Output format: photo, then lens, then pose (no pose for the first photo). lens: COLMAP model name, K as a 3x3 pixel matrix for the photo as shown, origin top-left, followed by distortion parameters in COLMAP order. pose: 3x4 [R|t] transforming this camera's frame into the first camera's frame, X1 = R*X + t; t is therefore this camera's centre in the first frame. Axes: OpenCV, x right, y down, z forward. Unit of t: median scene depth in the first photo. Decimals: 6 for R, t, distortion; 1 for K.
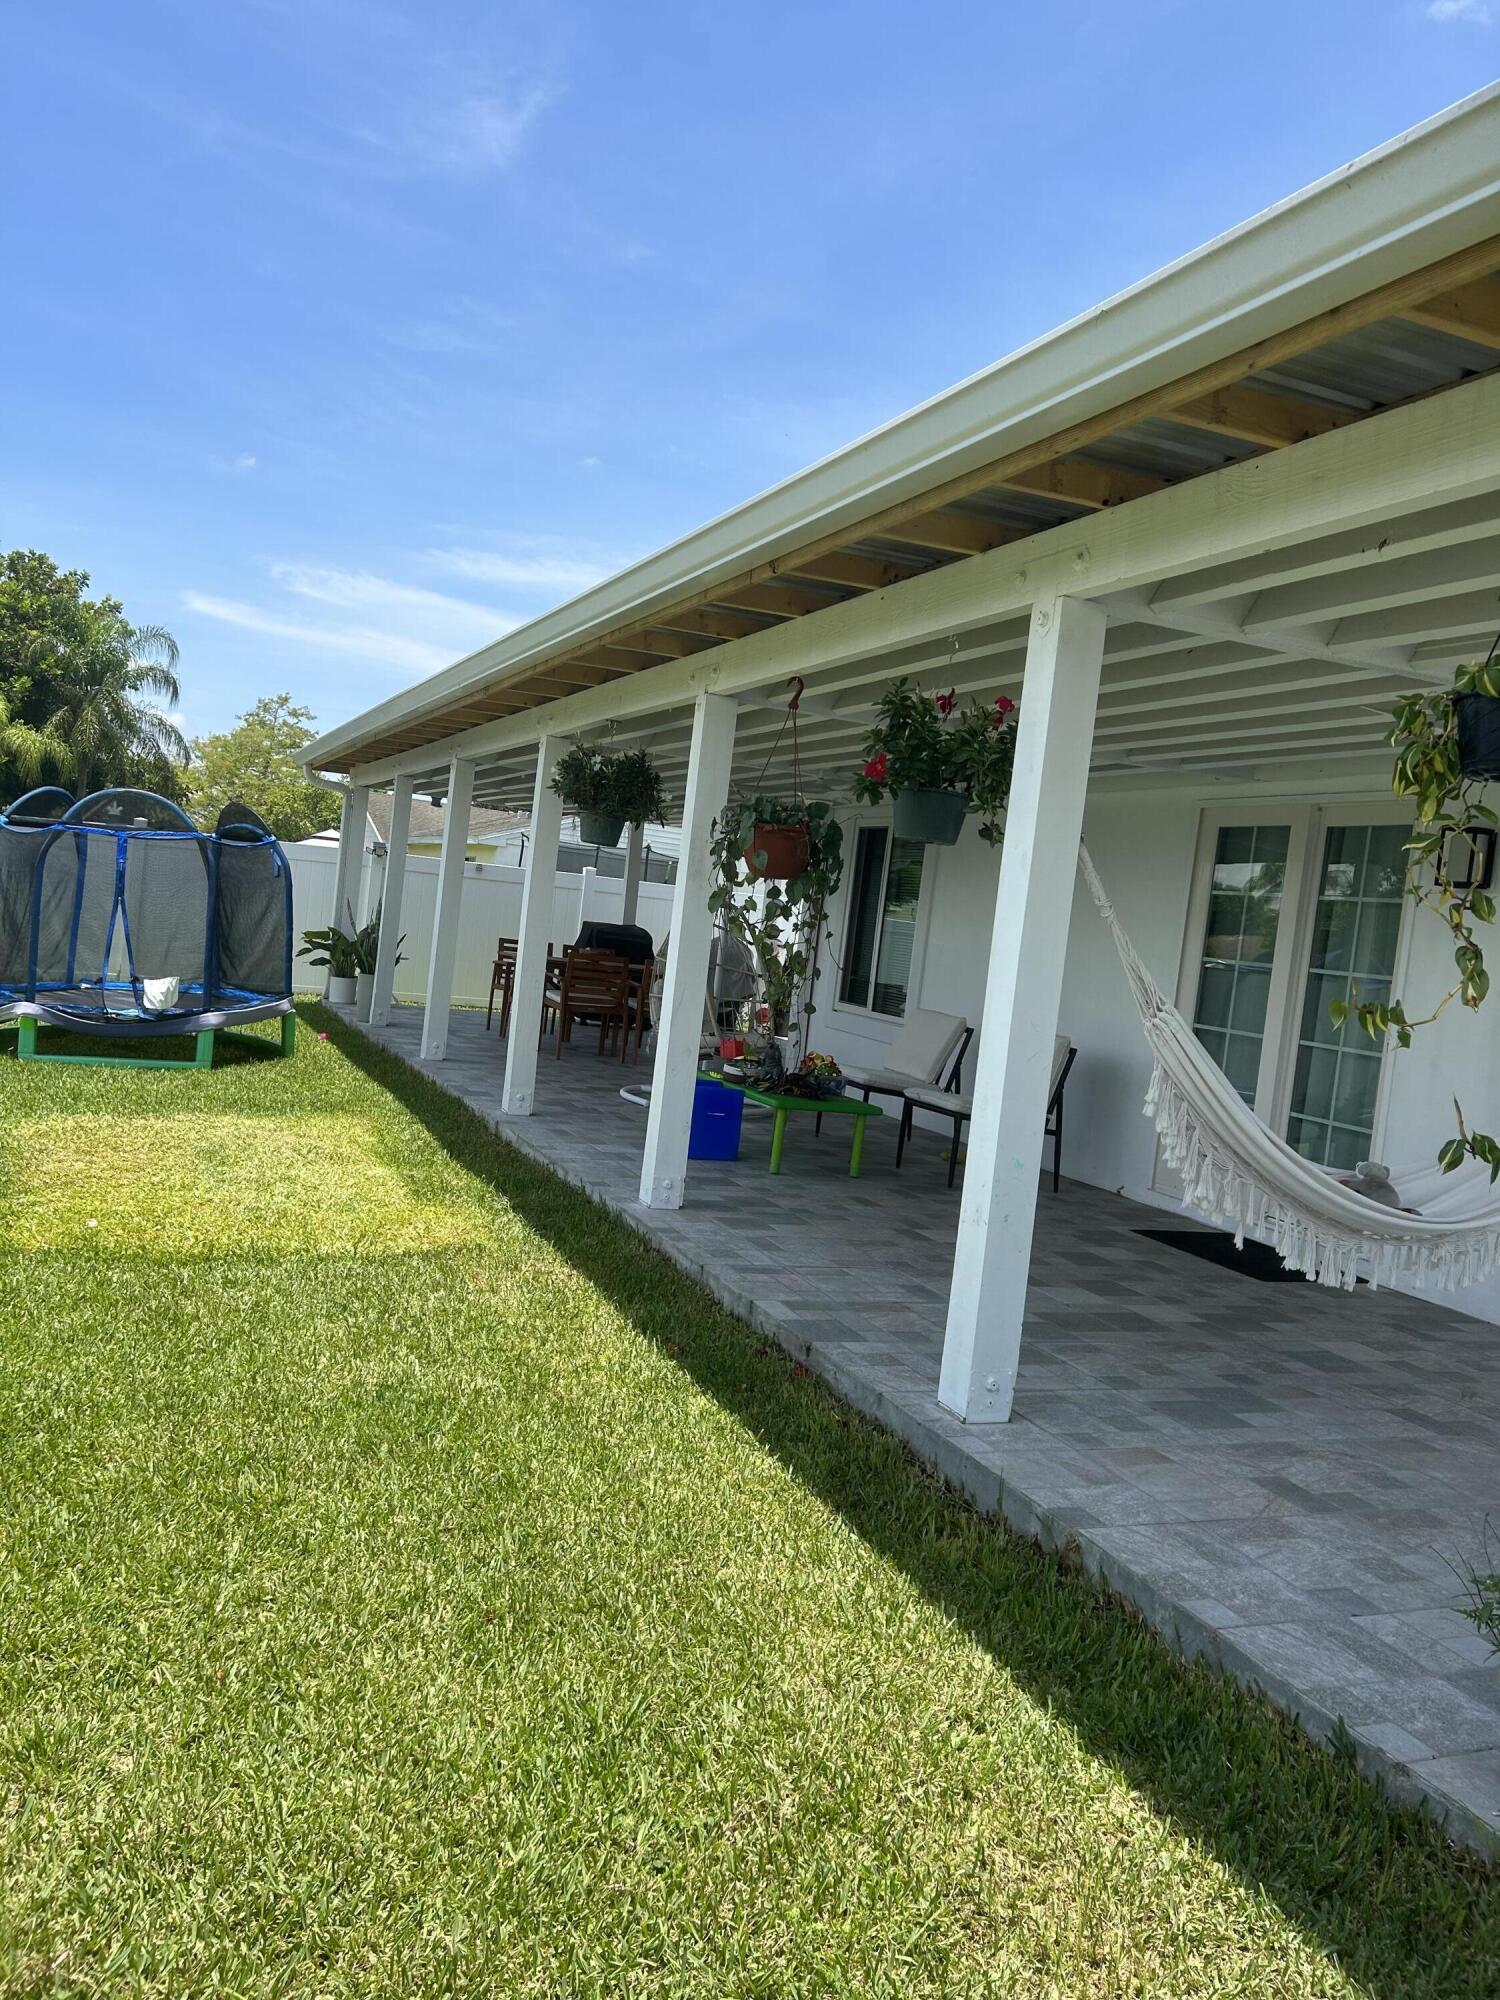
lens RADIAL K [[1529.4, 0, 750.0], [0, 1529.4, 1000.0], [0, 0, 1]] dist [-0.003709, -0.002641]
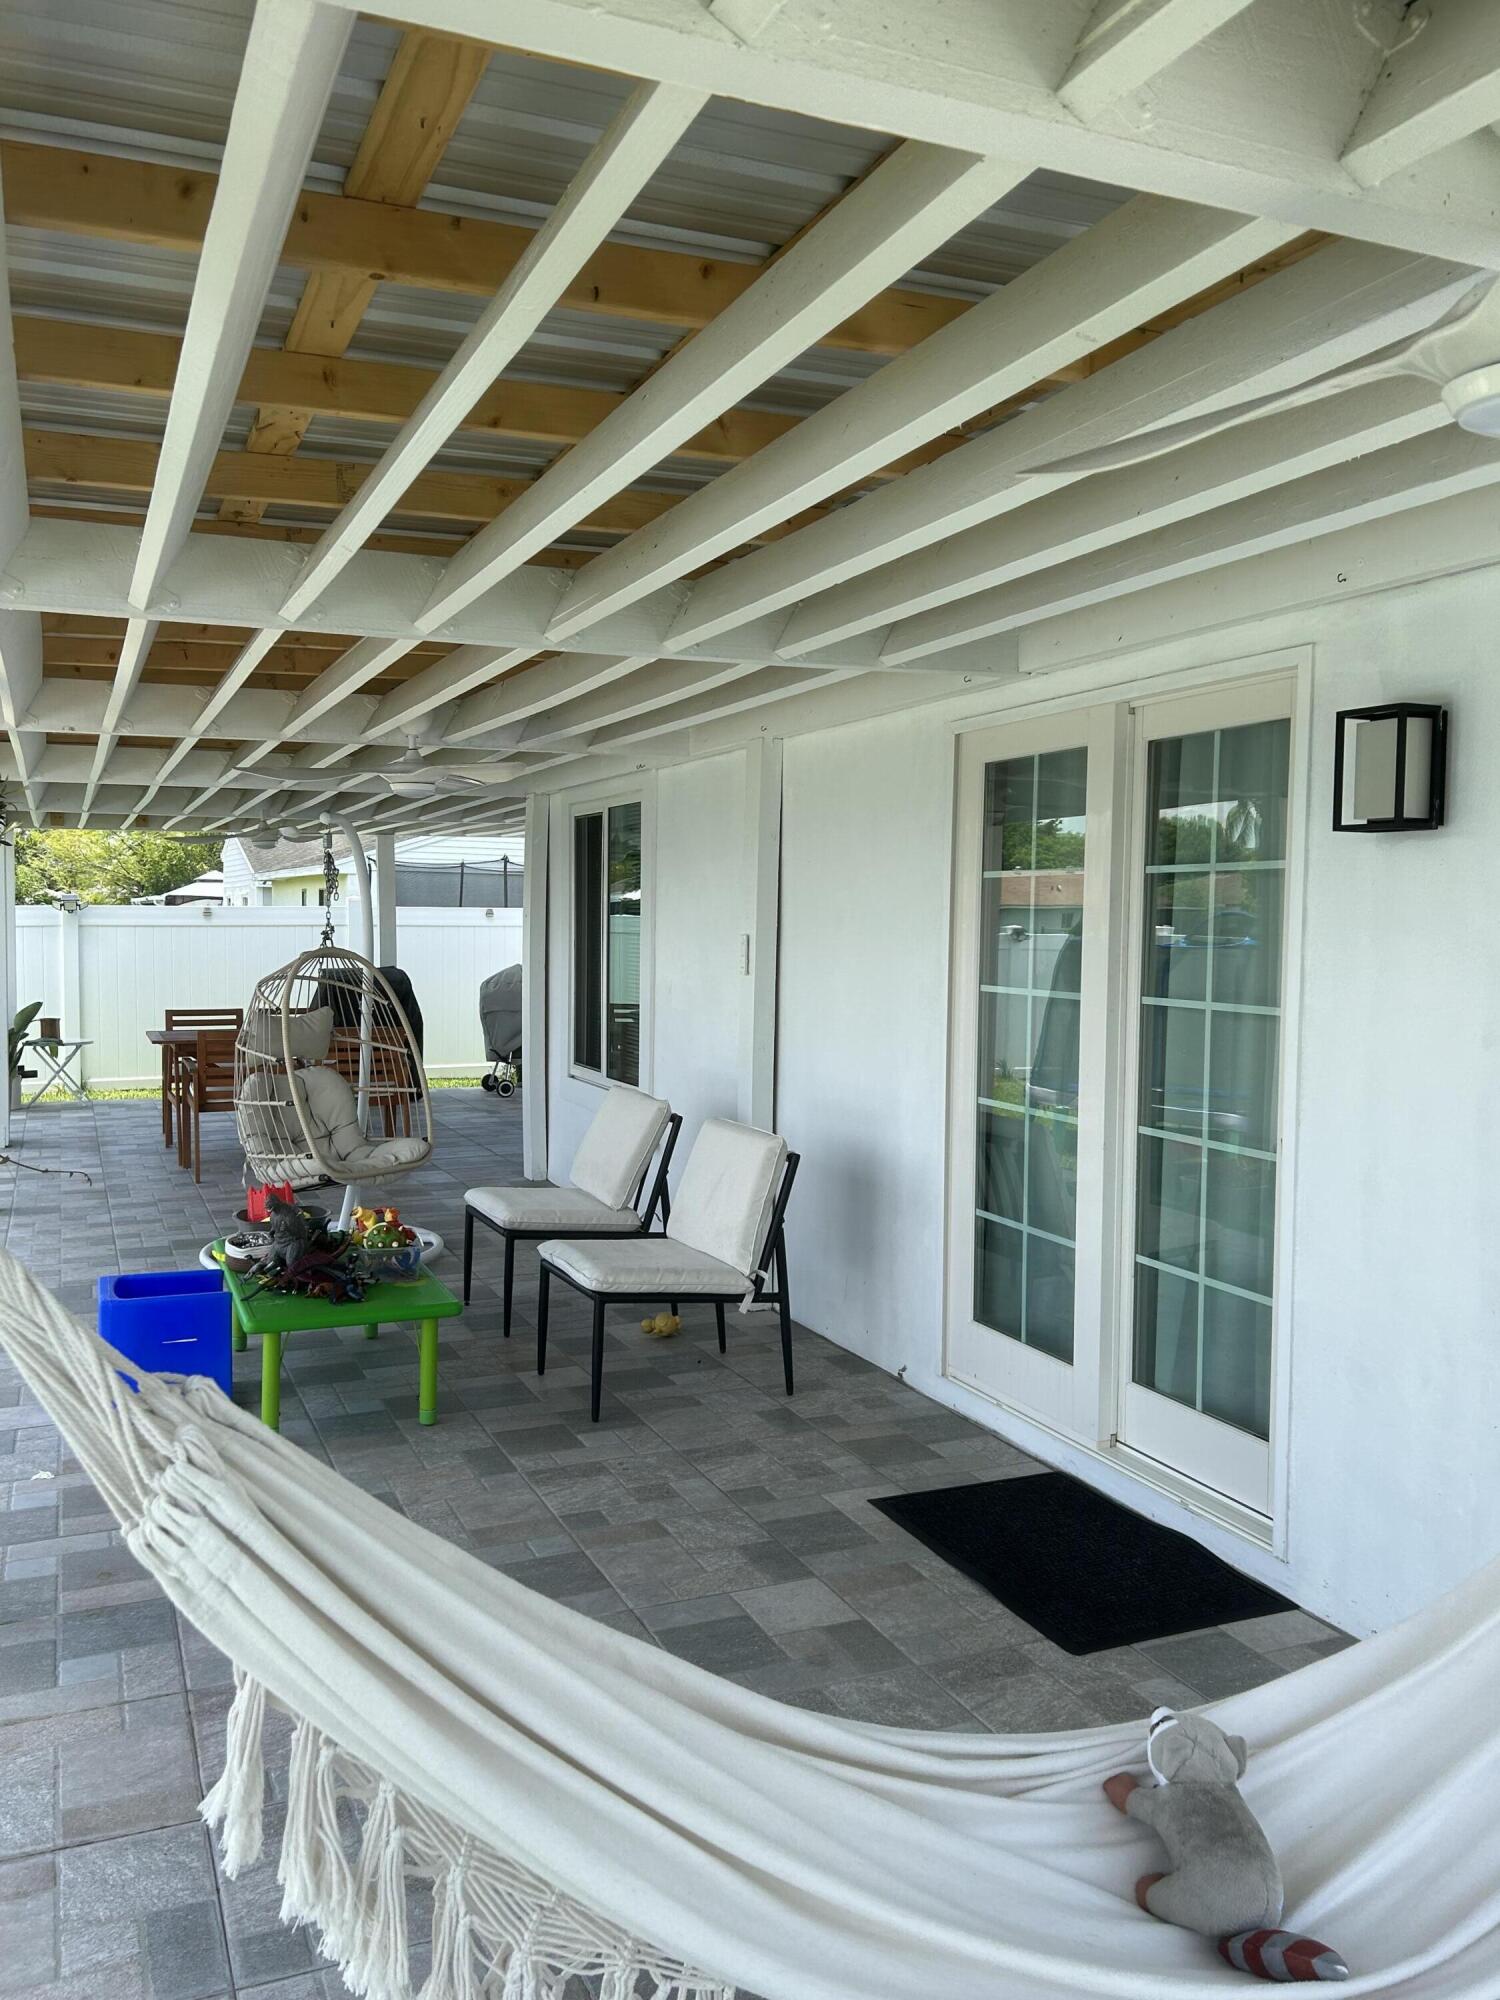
lens RADIAL K [[1592.3, 0, 751.2], [0, 1592.3, 1029.4], [0, 0, 1]] dist [0.007788, 0.000930]
pose [[0.994221, -0.103834, 0.027270, 0.199245], [0.103307, 0.994447, 0.020052, -0.034460], [-0.029201, -0.017119, 0.999427, 0.407764]]
